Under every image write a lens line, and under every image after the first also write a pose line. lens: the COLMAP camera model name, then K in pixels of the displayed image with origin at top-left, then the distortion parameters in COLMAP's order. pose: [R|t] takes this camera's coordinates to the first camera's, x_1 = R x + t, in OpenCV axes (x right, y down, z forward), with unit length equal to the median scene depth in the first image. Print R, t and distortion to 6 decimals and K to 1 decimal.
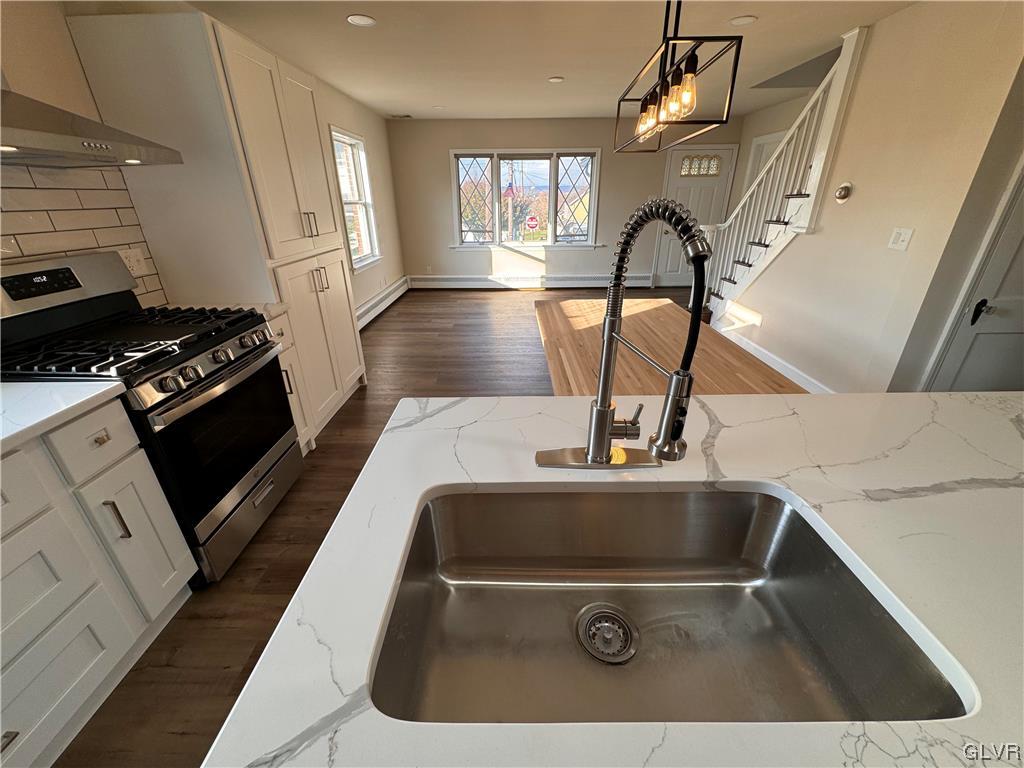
lens RADIAL K [[406.0, 0, 511.4], [0, 406.0, 382.5], [0, 0, 1]] dist [-0.002792, -0.000177]
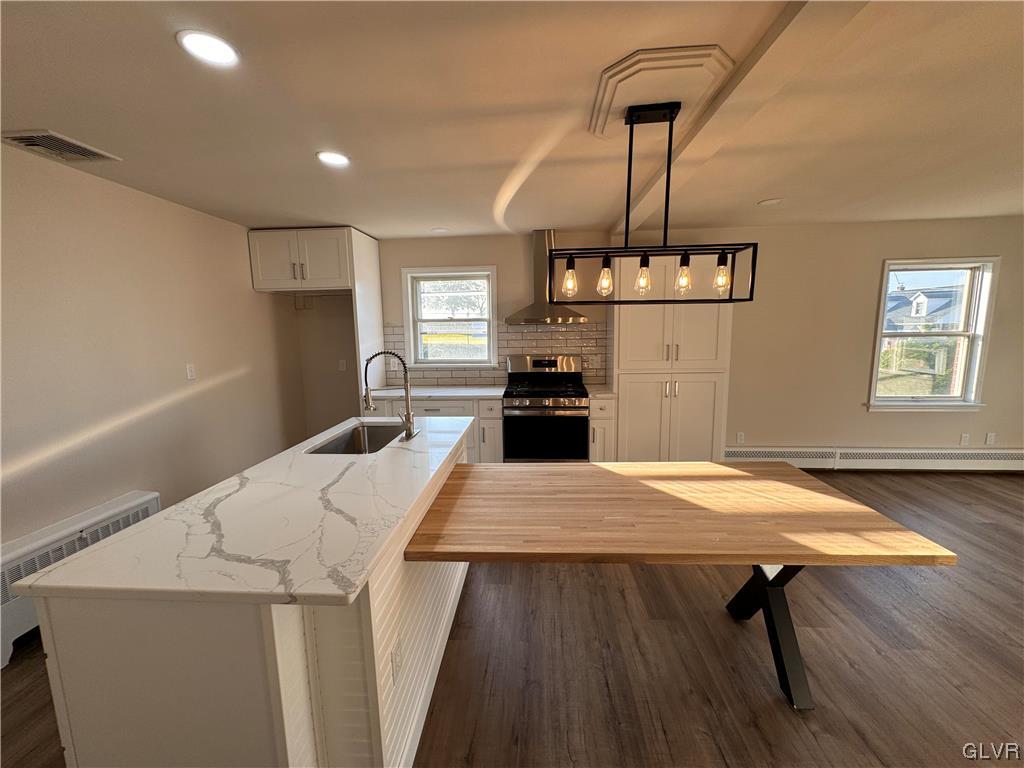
lens RADIAL K [[406.0, 0, 511.4], [0, 406.0, 382.5], [0, 0, 1]] dist [-0.002792, -0.000177]
pose [[-0.068906, 0.146578, -0.986796, 0.459601], [-0.397170, 0.903349, 0.161916, -0.138694], [0.915154, 0.403083, -0.004030, 0.241873]]
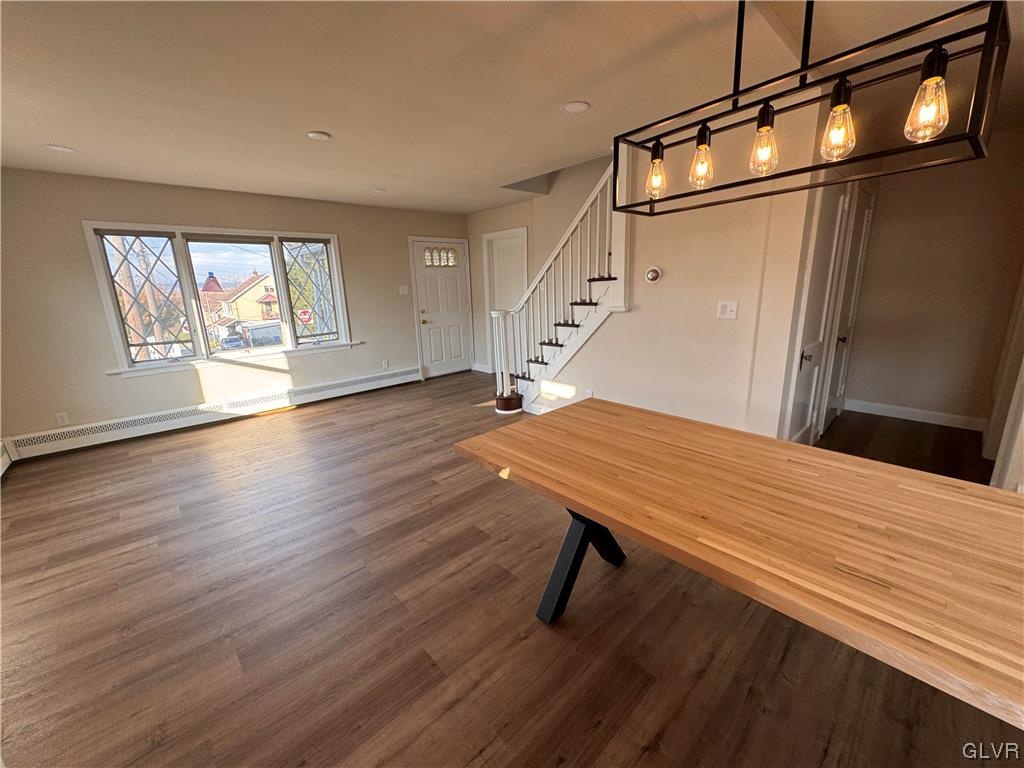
lens RADIAL K [[406.0, 0, 511.4], [0, 406.0, 382.5], [0, 0, 1]] dist [-0.002792, -0.000177]
pose [[0.735767, -0.173803, 0.654553, -0.135191], [0.304642, 0.948141, -0.090681, -0.112079], [-0.604847, 0.266124, 0.750558, 0.260165]]
